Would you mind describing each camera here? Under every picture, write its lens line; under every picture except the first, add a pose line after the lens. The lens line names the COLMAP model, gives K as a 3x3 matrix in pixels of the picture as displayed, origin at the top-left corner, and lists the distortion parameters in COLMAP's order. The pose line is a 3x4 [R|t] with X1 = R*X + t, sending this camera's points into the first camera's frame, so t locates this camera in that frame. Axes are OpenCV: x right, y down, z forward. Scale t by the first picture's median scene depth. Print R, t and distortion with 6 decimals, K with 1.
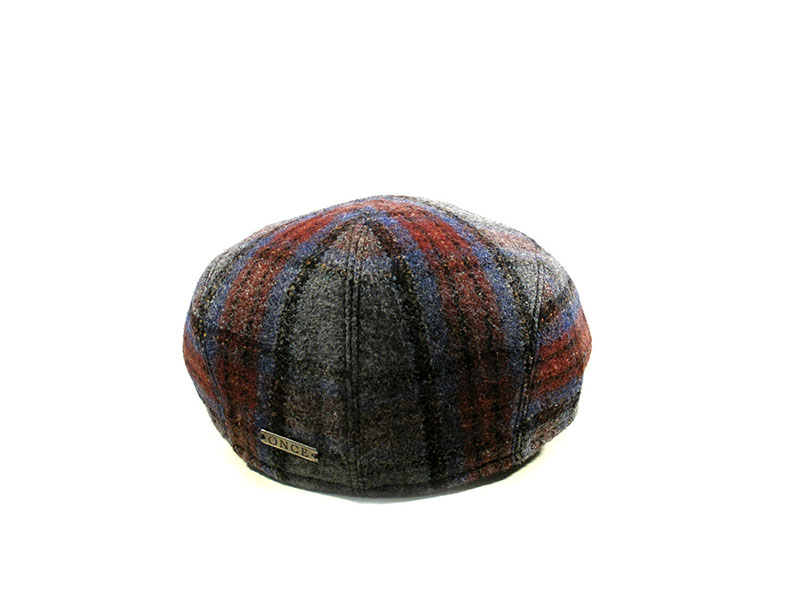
lens RADIAL K [[1305.6, 0, 400.0], [0, 1305.6, 300.0], [0, 0, 1]] dist [-0.164415, 0.026665]
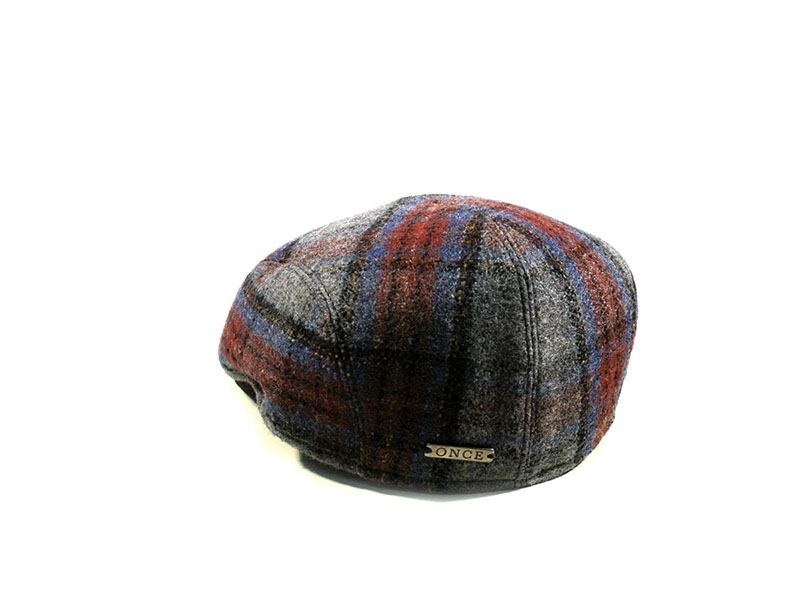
lens RADIAL K [[1305.6, 0, 400.0], [0, 1305.6, 300.0], [0, 0, 1]] dist [-0.164415, 0.026665]
pose [[0.829792, -0.150753, 0.537326, -0.647535], [0.152031, 0.987472, 0.042265, -0.051875], [-0.536966, 0.046619, 0.842315, 0.192337]]
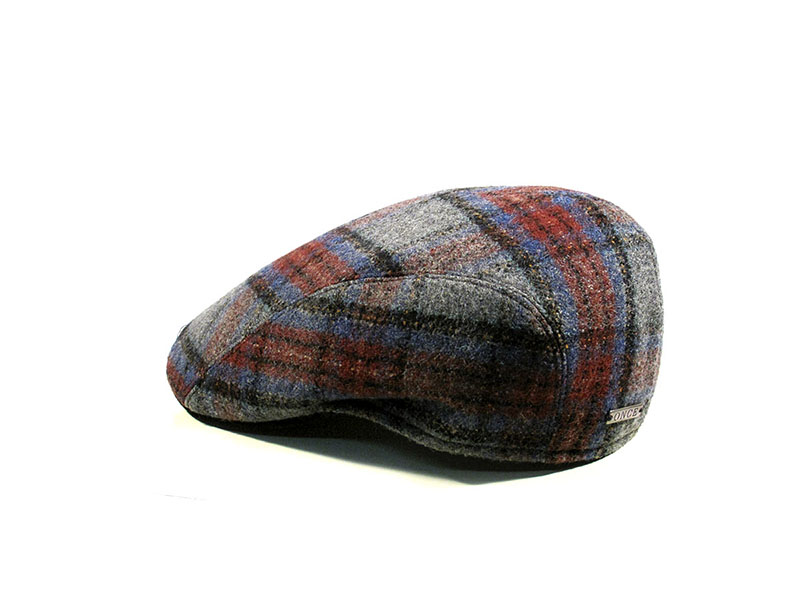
lens RADIAL K [[1305.6, 0, 400.0], [0, 1305.6, 300.0], [0, 0, 1]] dist [-0.164415, 0.026665]
pose [[0.229069, -0.257644, 0.938694, -1.129320], [0.260433, 0.945402, 0.195932, -0.238997], [-0.937924, 0.199585, 0.283661, 0.868999]]
